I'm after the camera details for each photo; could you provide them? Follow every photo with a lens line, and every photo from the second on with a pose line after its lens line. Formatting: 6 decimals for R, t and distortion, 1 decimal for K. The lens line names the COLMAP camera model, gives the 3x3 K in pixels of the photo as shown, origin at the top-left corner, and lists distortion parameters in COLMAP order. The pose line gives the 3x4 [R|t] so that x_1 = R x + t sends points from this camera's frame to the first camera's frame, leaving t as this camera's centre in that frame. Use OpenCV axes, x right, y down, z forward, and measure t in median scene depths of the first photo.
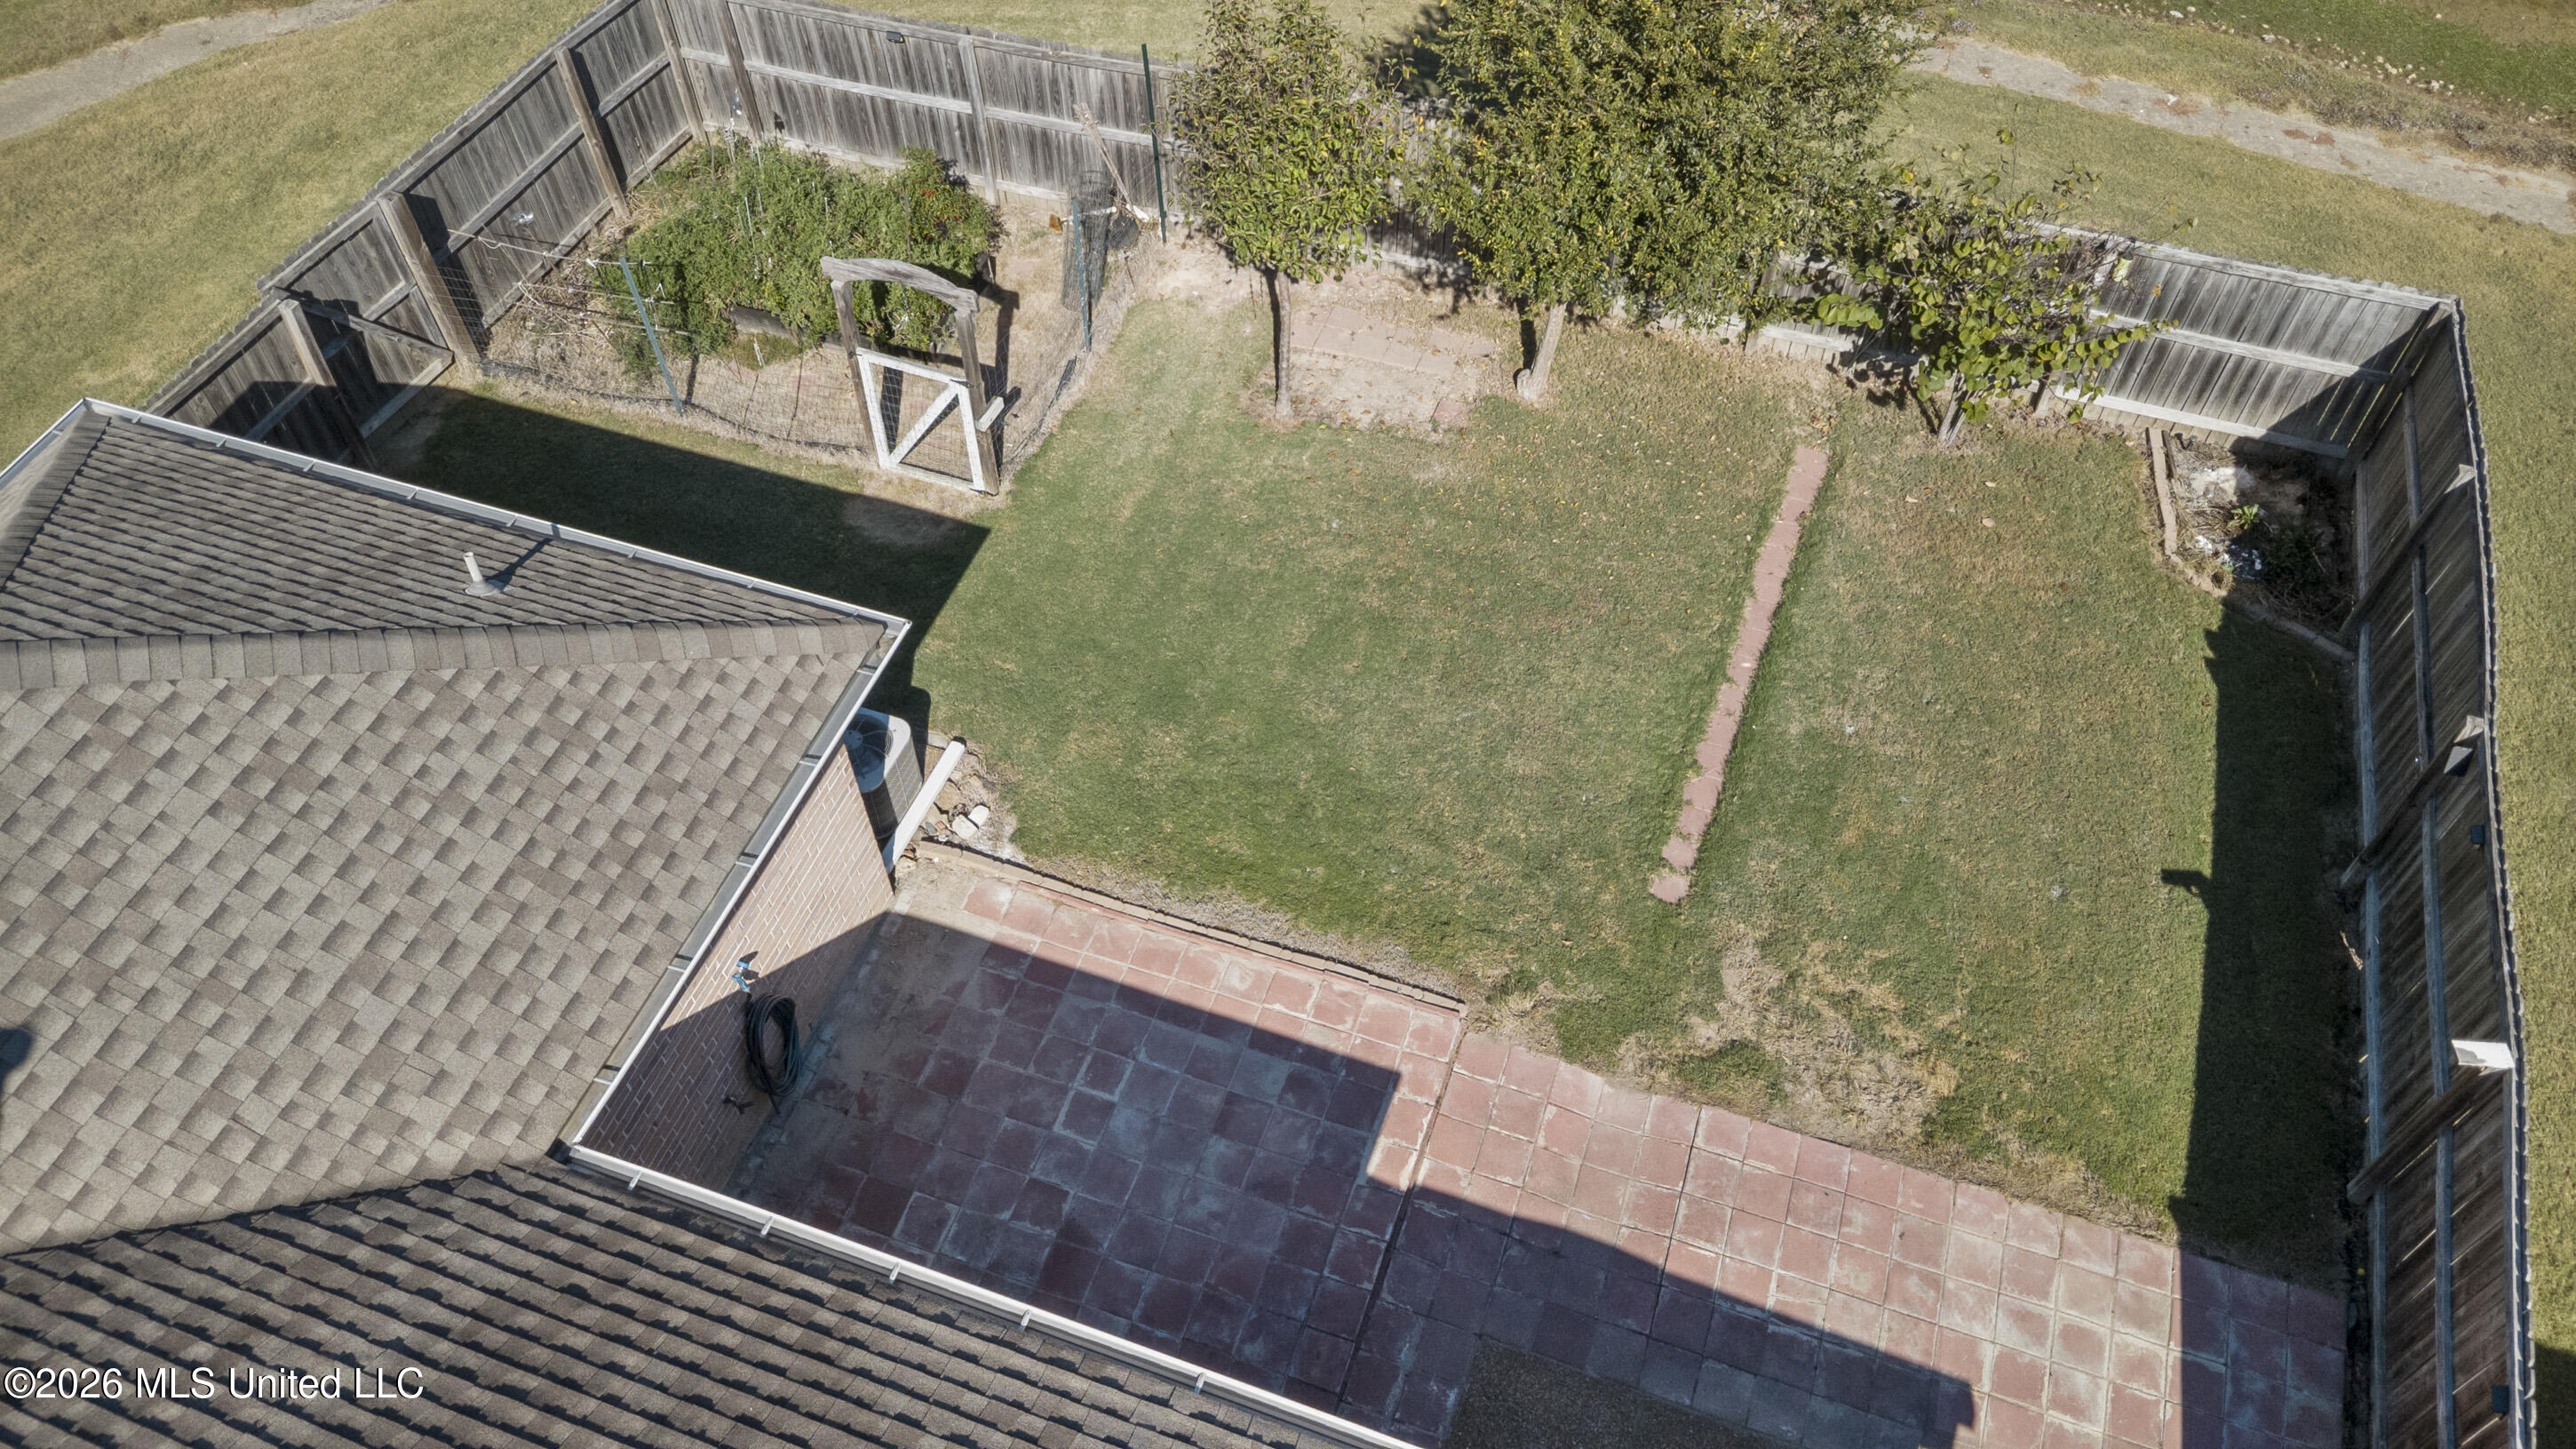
lens RADIAL K [[1819.3, 0, 1288.0], [0, 1819.3, 724.5], [0, 0, 1]] dist [0.033861, -0.048900]
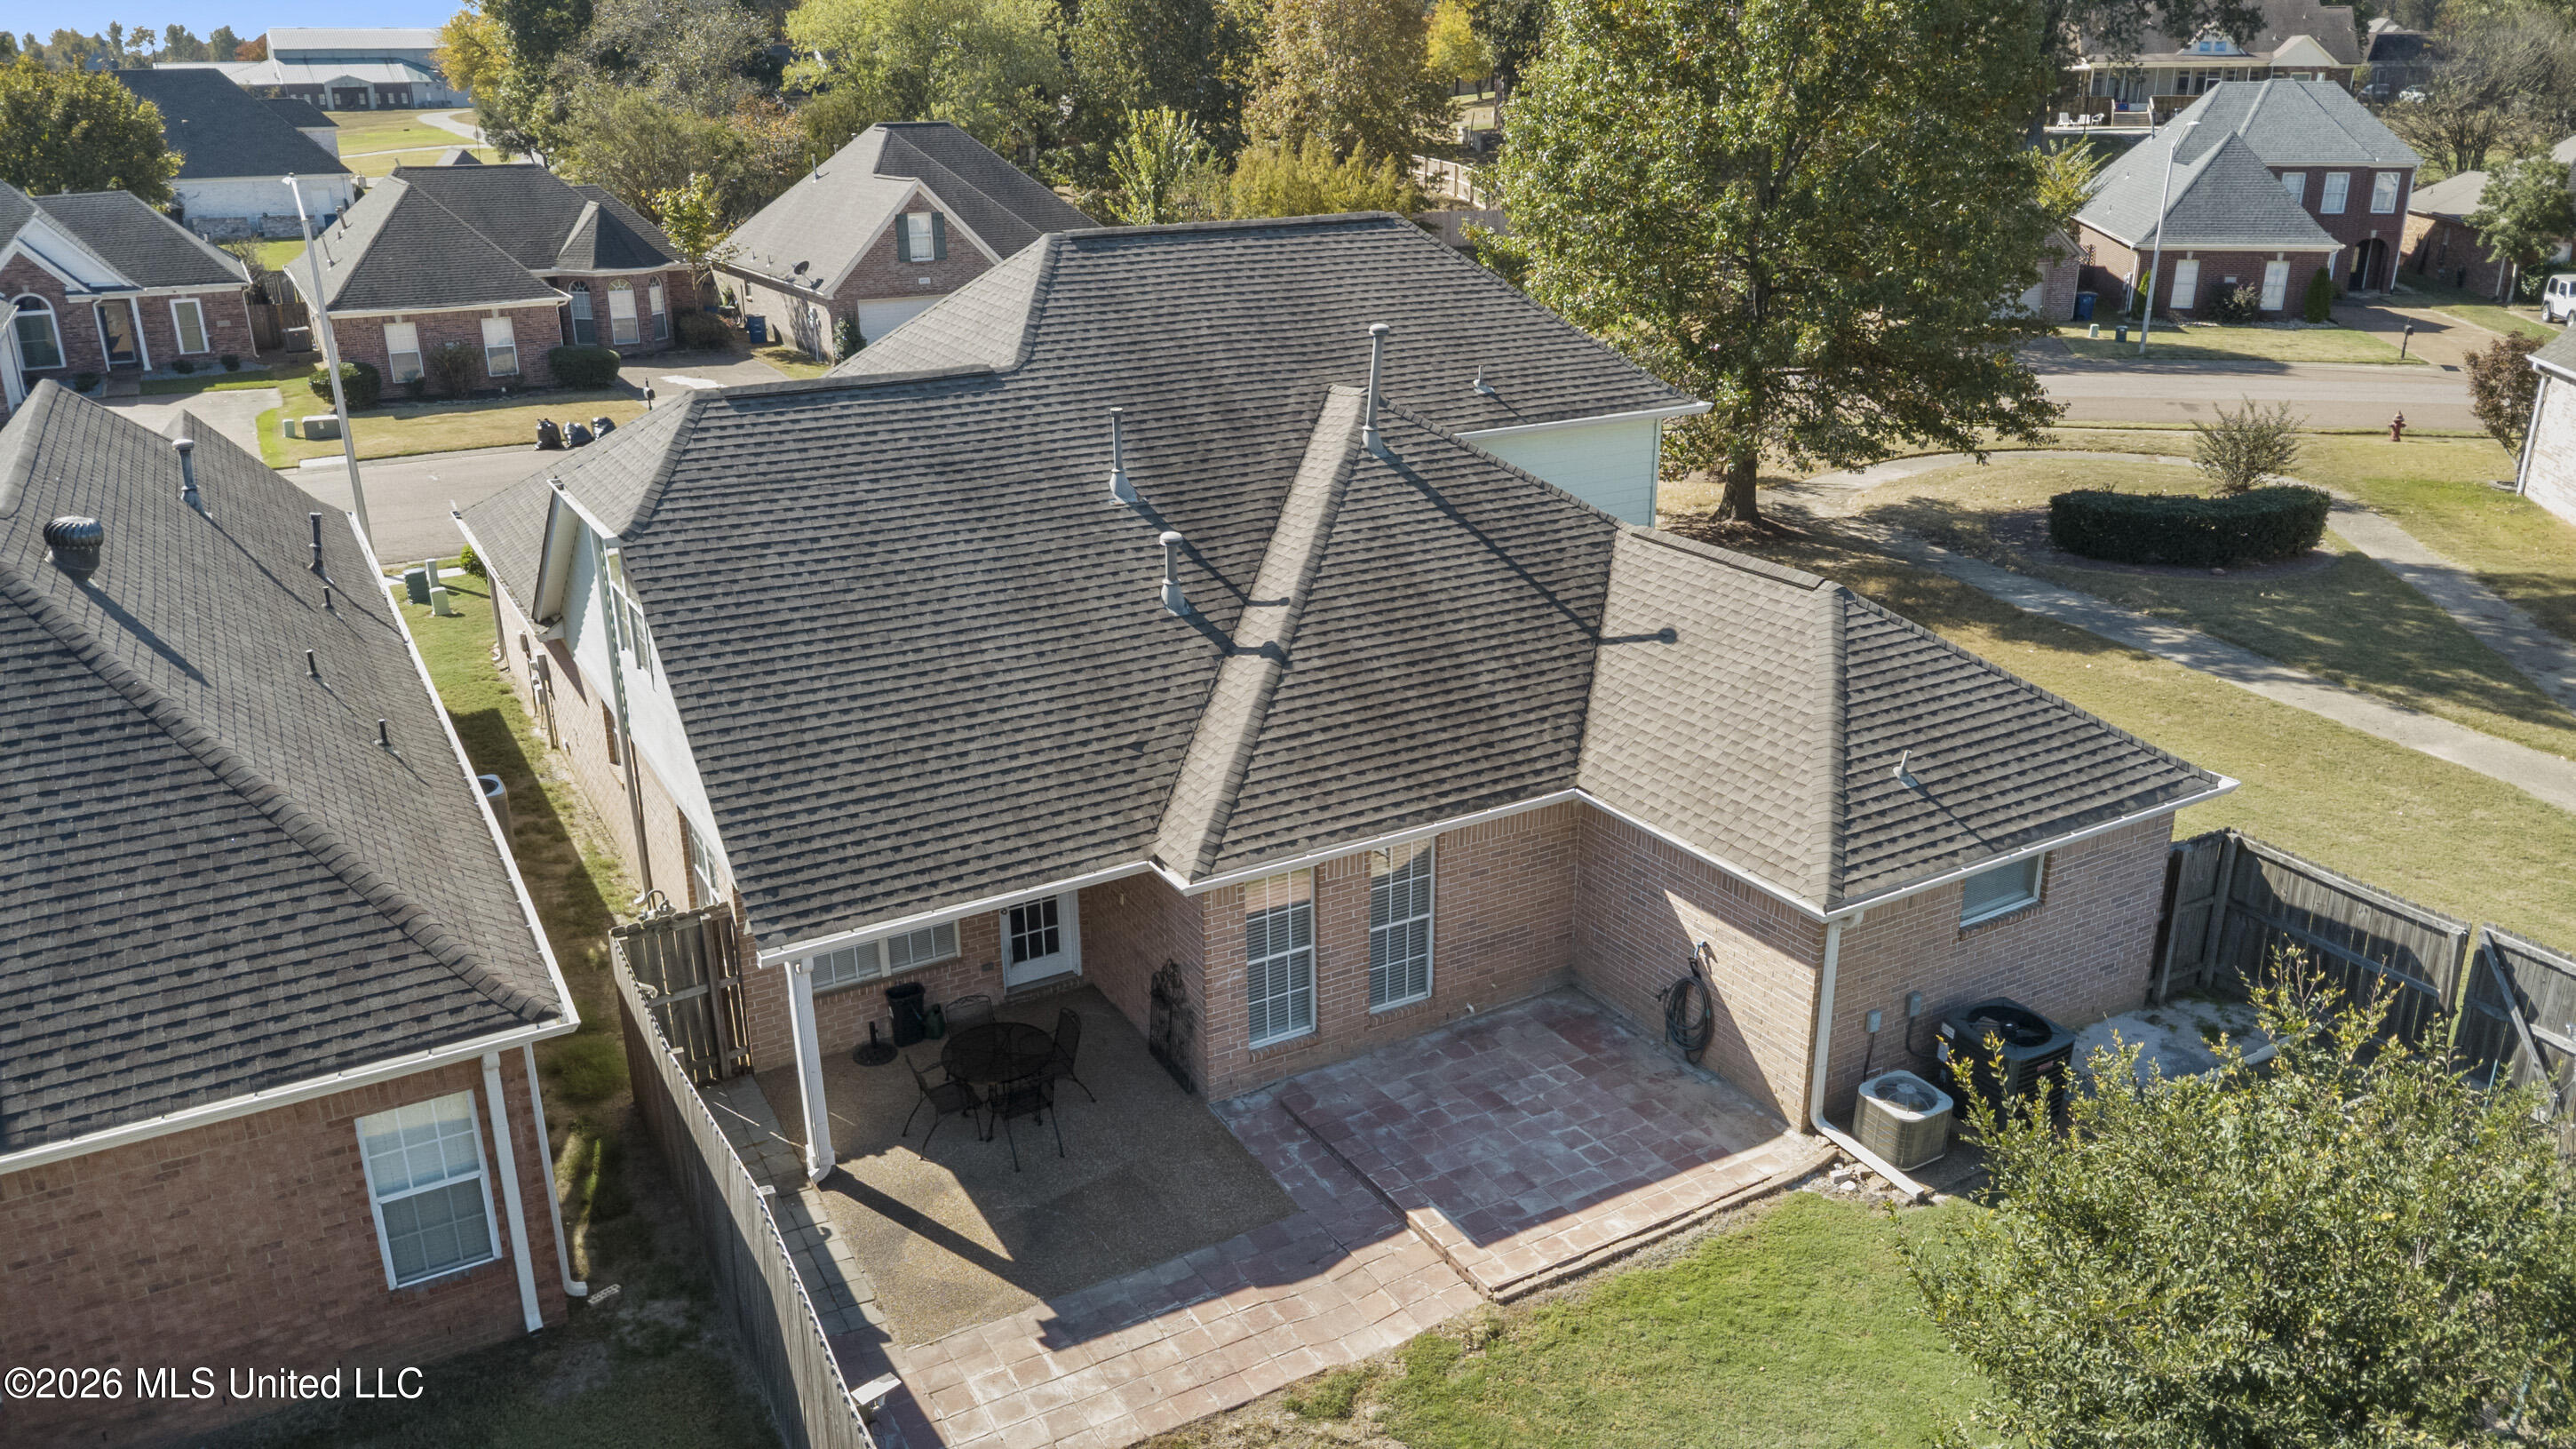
lens RADIAL K [[1819.3, 0, 1288.0], [0, 1819.3, 724.5], [0, 0, 1]] dist [0.033861, -0.048900]
pose [[-0.644915, 0.277441, -0.712118, 0.901837], [-0.594493, 0.403437, 0.695569, -0.734728], [0.480274, 0.871932, -0.095246, 0.643656]]
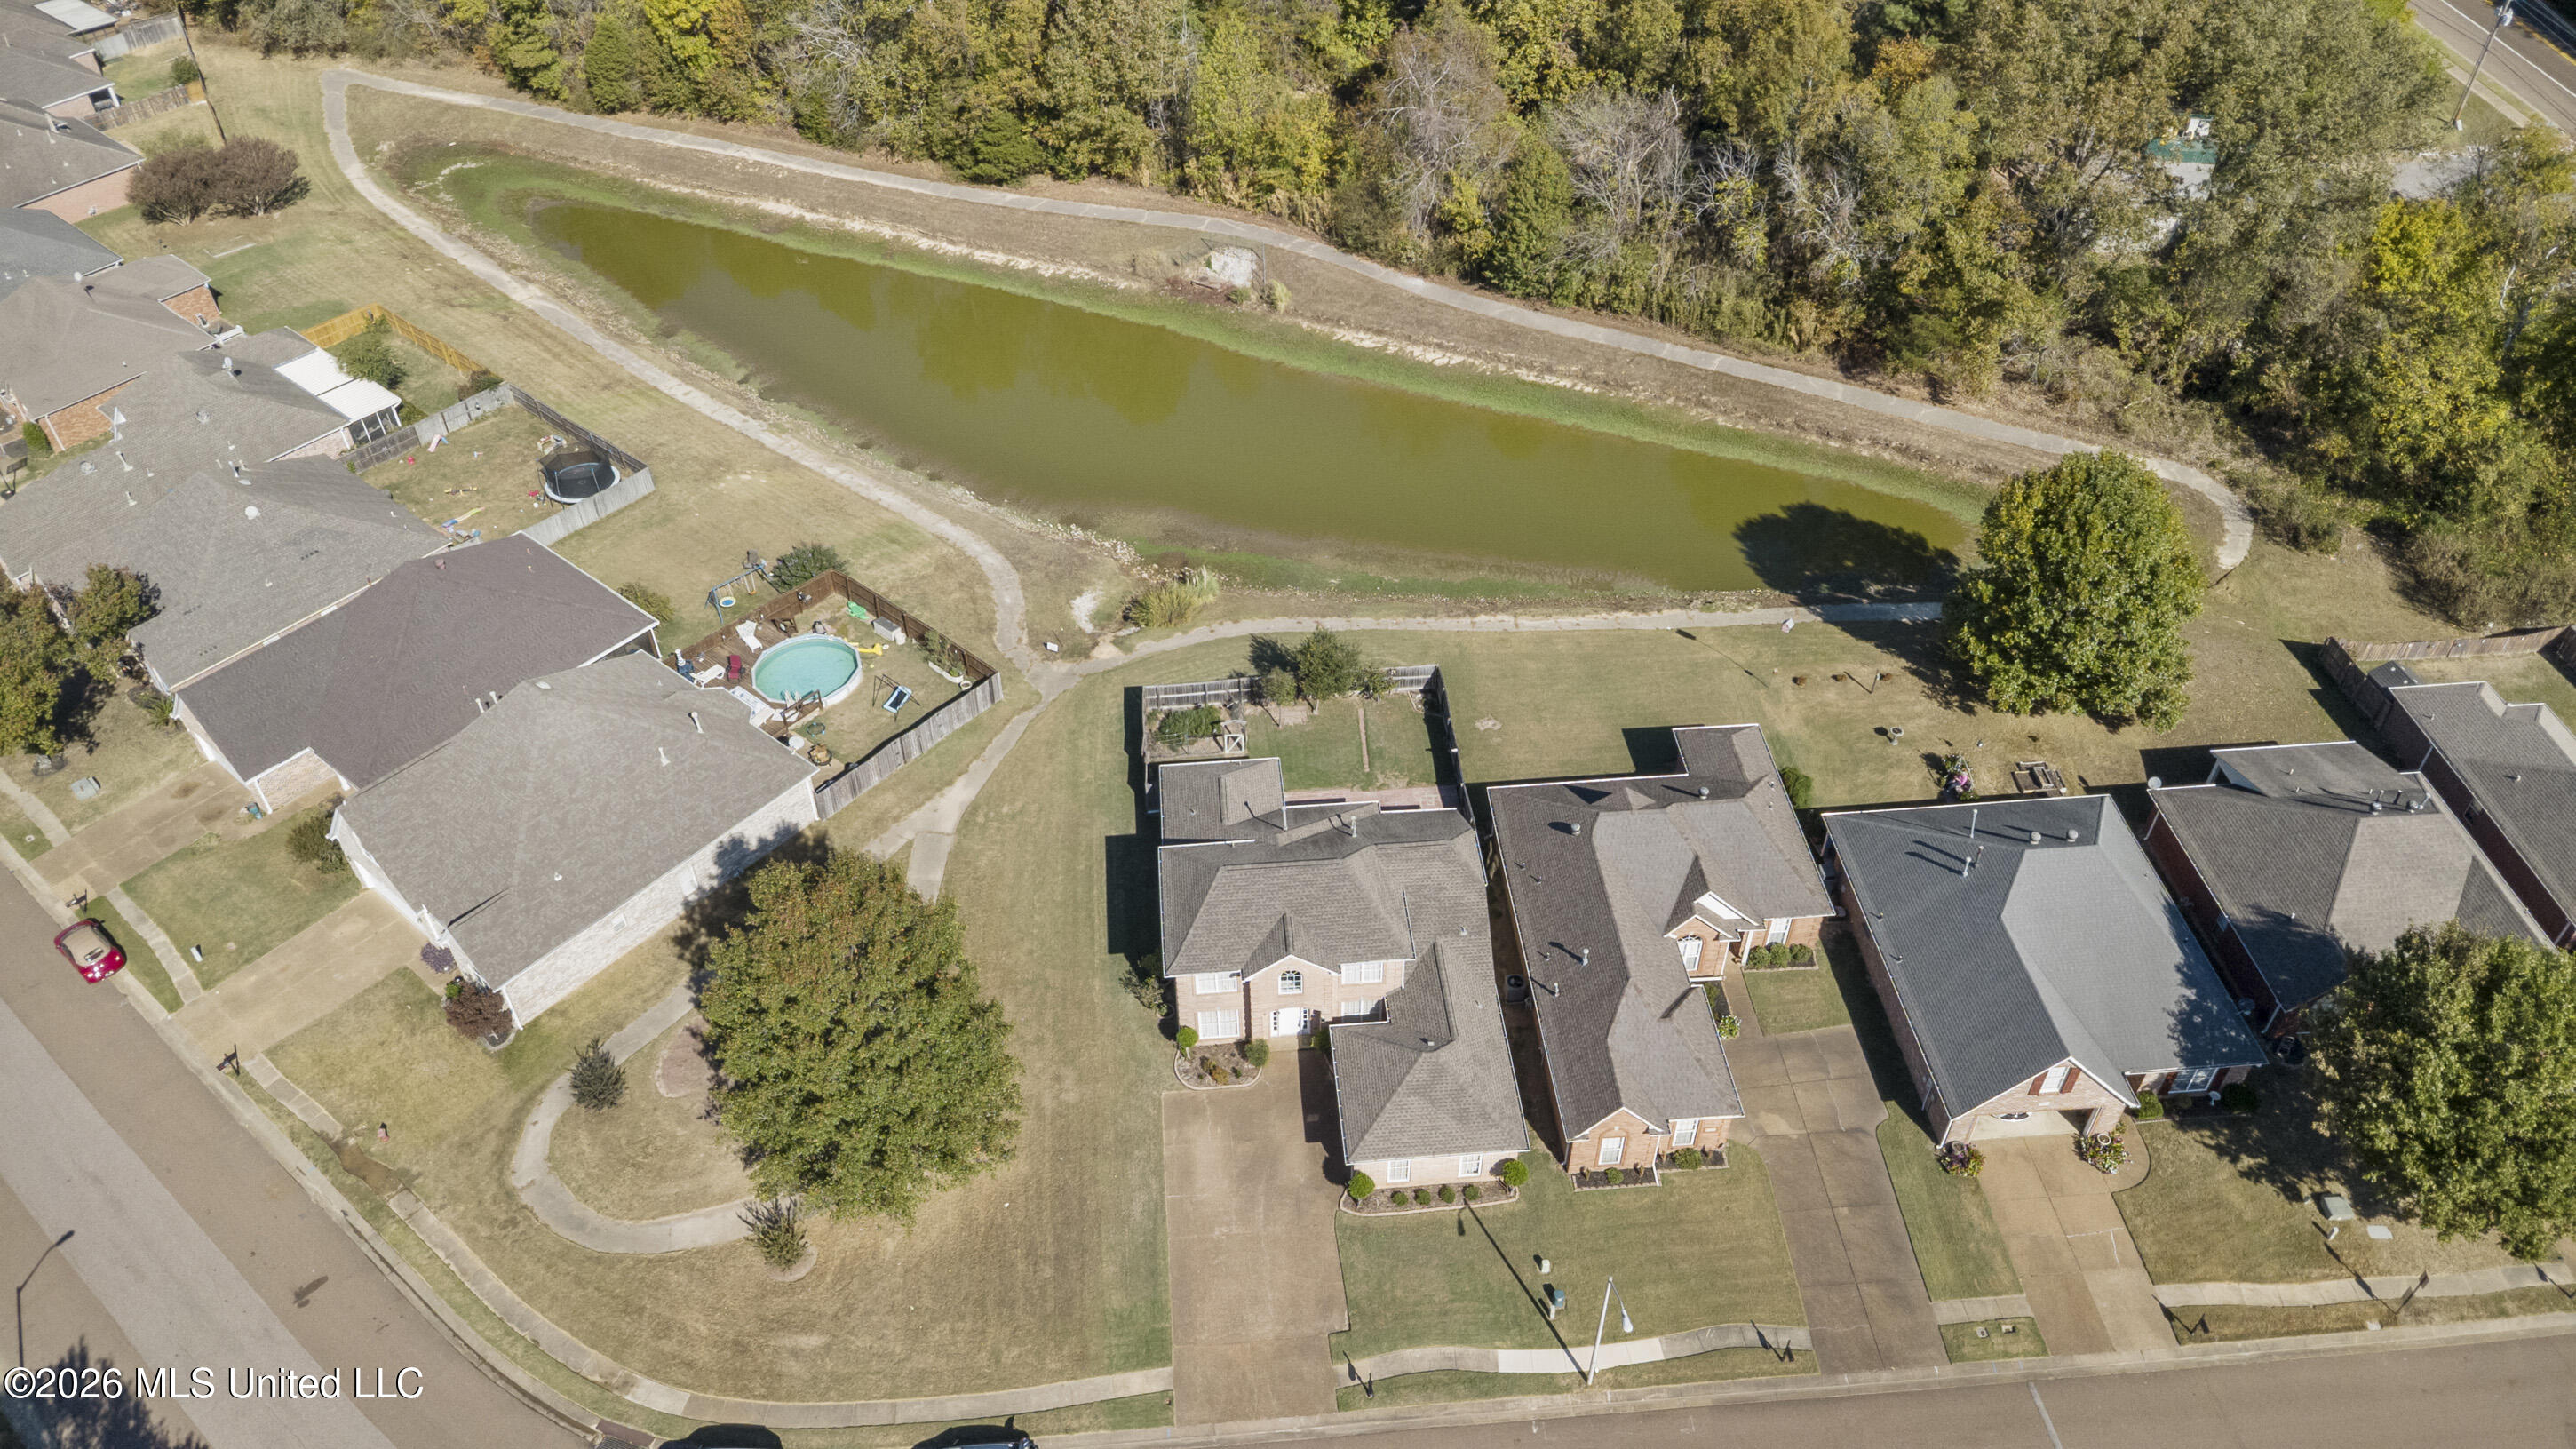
lens RADIAL K [[1819.3, 0, 1288.0], [0, 1819.3, 724.5], [0, 0, 1]] dist [0.033861, -0.048900]
pose [[0.911910, -0.276235, 0.303502, -2.200137], [0.324553, 0.938046, -0.121388, 0.686174], [-0.251167, 0.209197, 0.945067, -5.742174]]
